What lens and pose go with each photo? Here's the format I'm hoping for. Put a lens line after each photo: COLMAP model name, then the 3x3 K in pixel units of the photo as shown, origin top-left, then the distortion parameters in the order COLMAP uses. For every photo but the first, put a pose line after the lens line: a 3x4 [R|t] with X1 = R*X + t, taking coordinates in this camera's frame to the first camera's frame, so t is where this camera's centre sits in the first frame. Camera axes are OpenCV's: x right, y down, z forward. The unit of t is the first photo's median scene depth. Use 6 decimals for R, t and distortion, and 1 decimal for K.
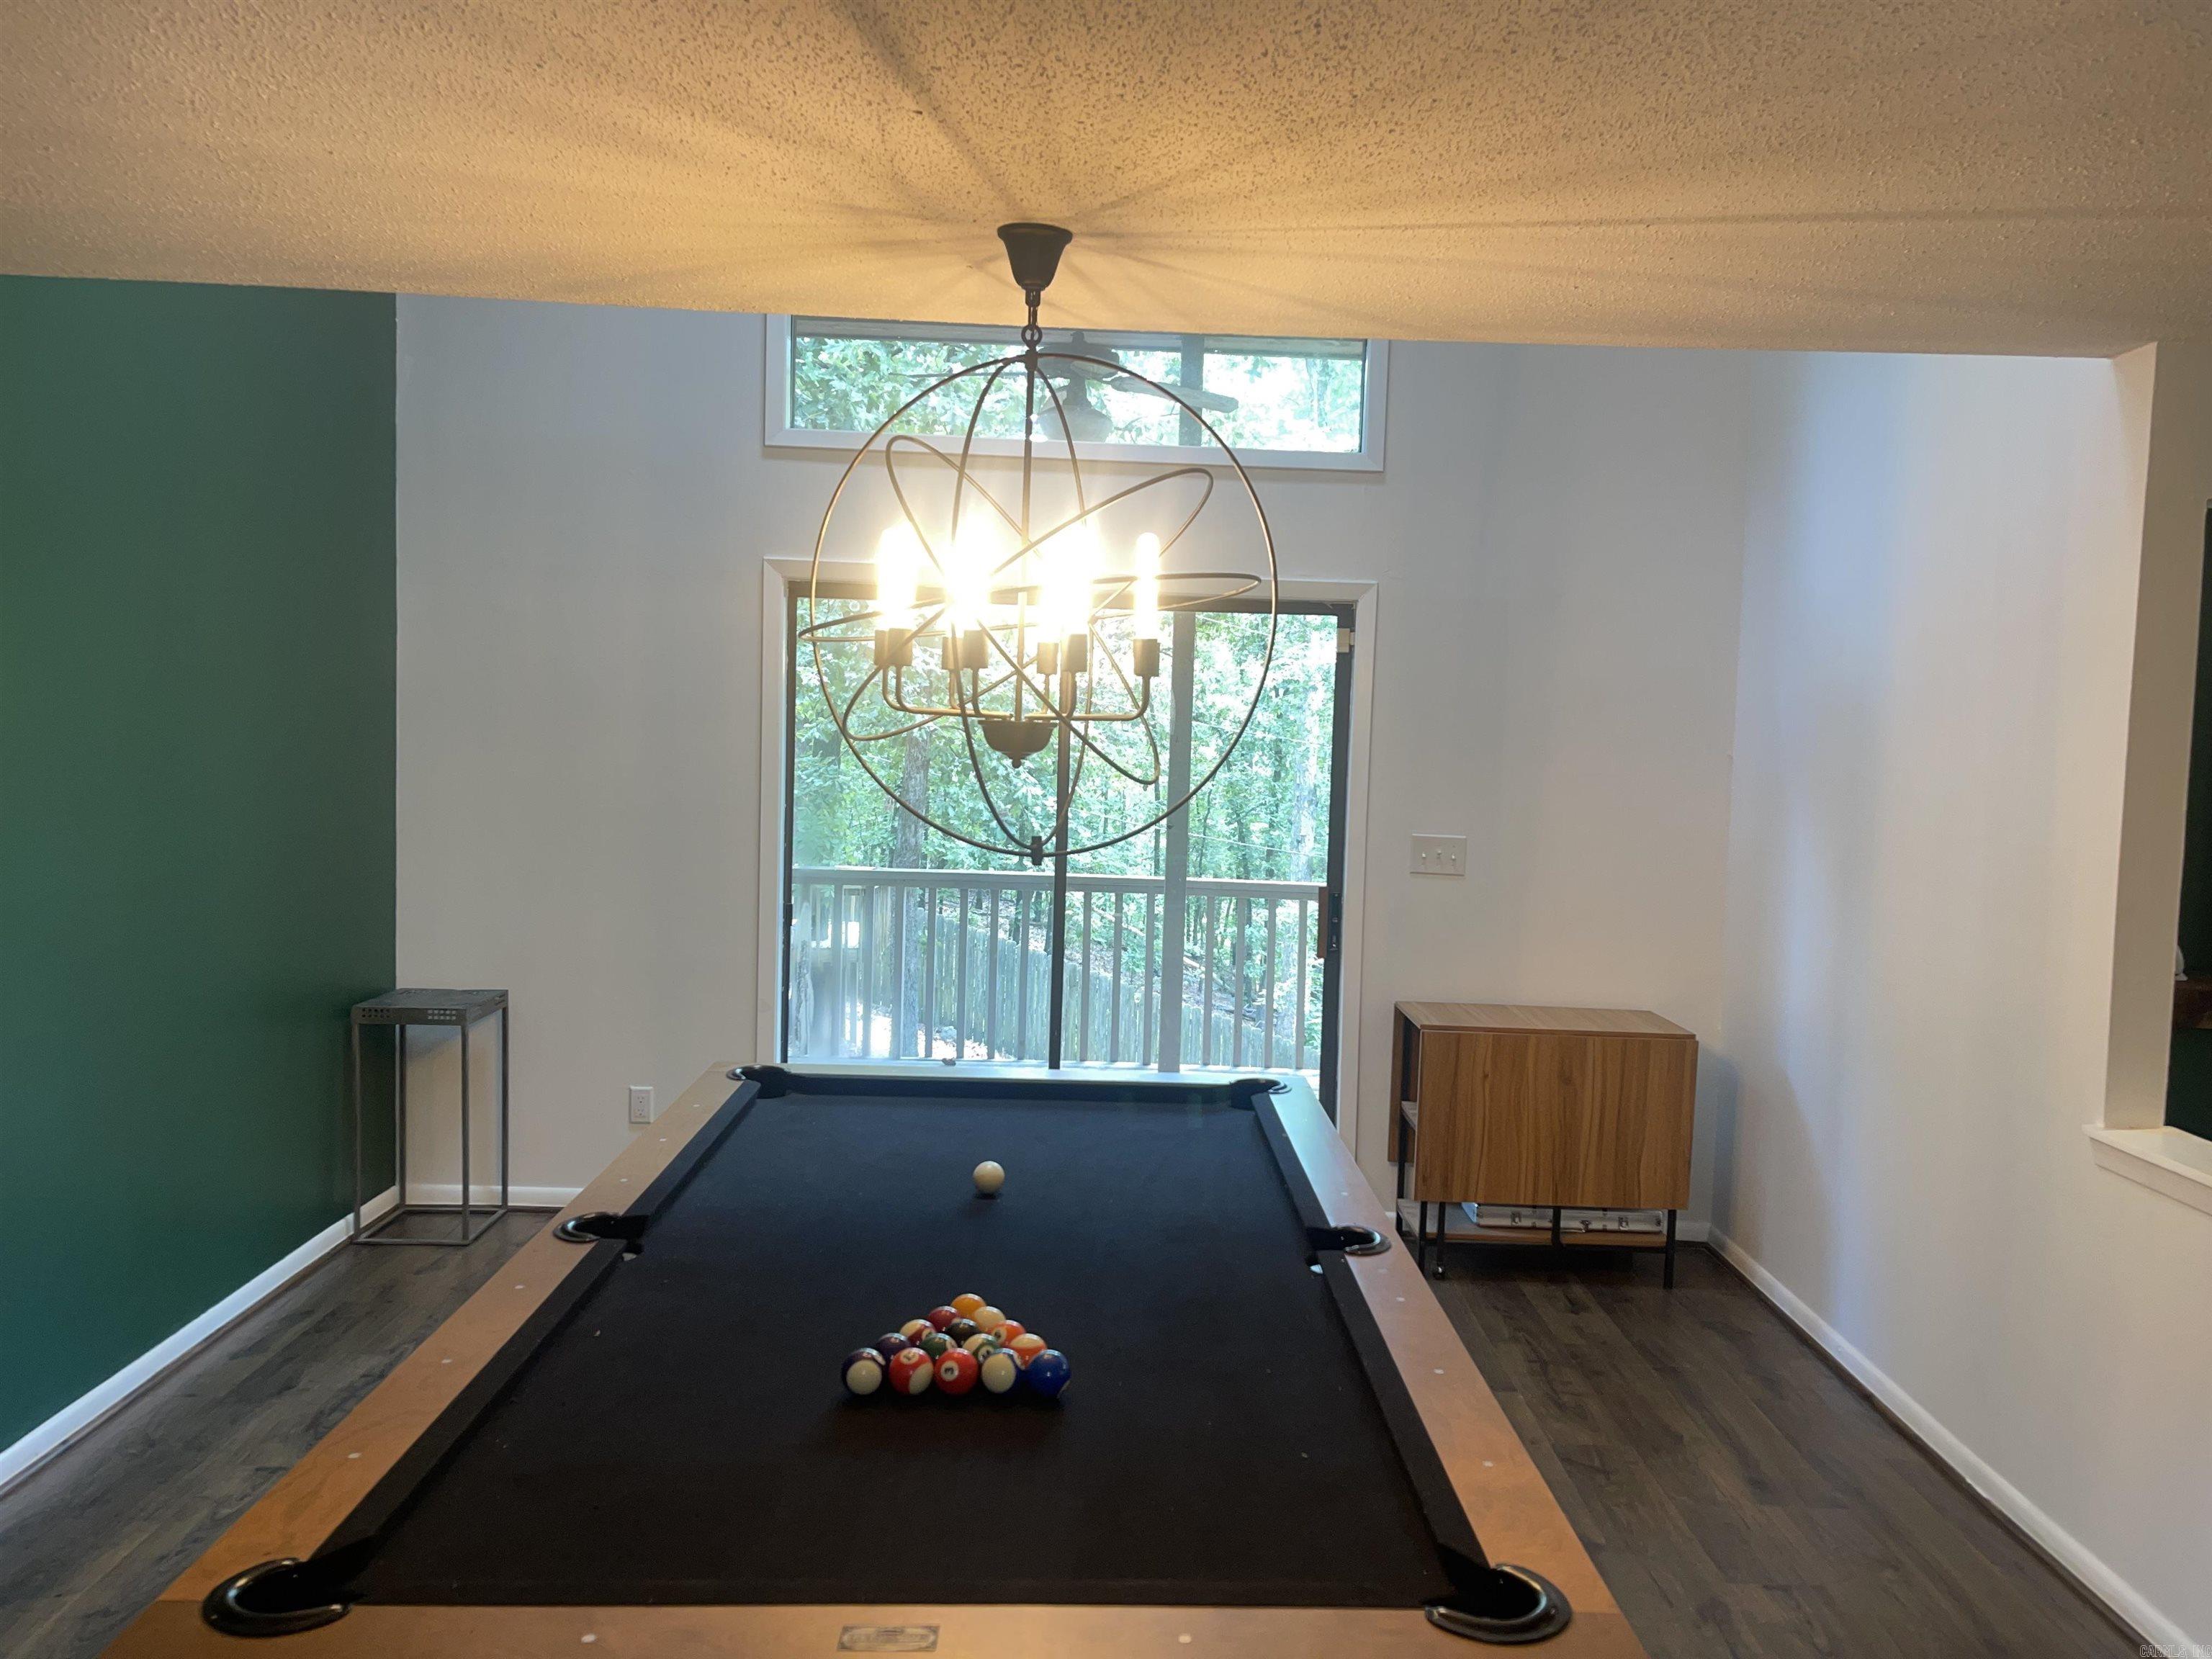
lens RADIAL K [[1661.4, 0, 1117.8], [0, 1661.4, 831.7], [0, 0, 1]] dist [0.061556, -0.084894]
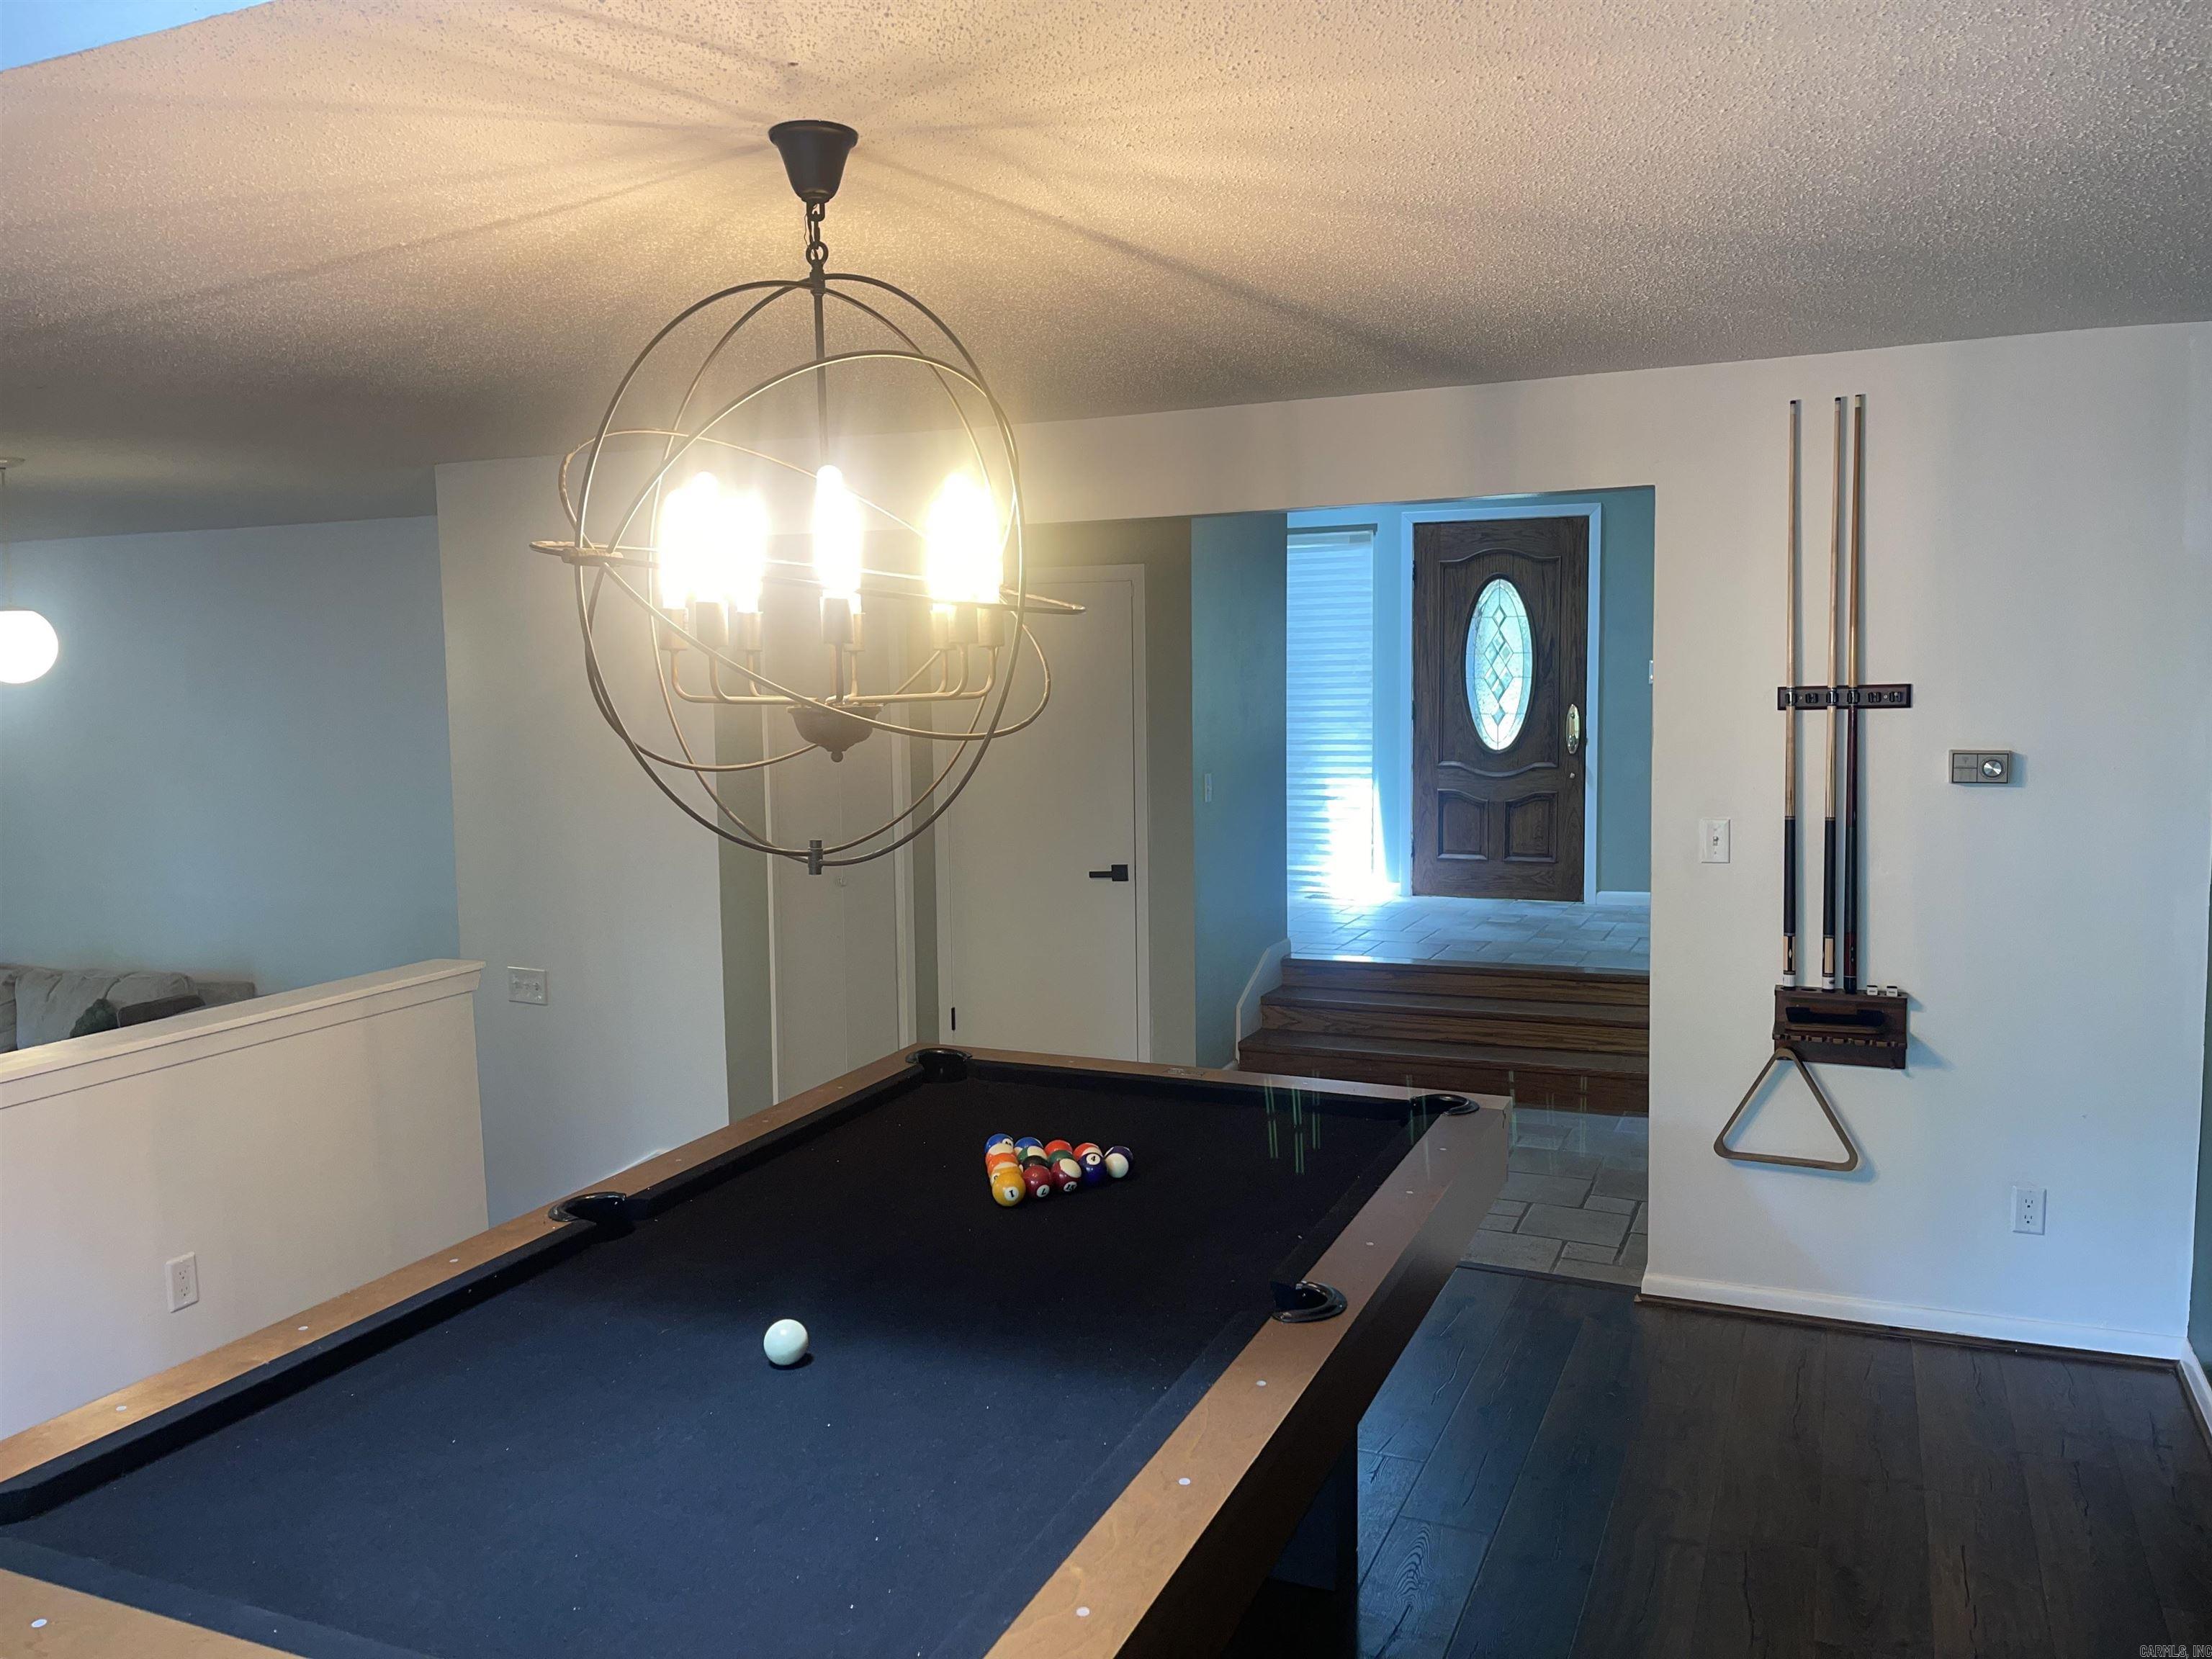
lens RADIAL K [[1661.4, 0, 1109.1], [0, 1661.4, 834.6], [0, 0, 1]] dist [0.061556, -0.084894]
pose [[-0.919484, -0.057192, 0.388946, -0.525811], [0.009390, 0.985884, 0.167165, -0.145008], [-0.393016, 0.157357, -0.905967, 1.726217]]
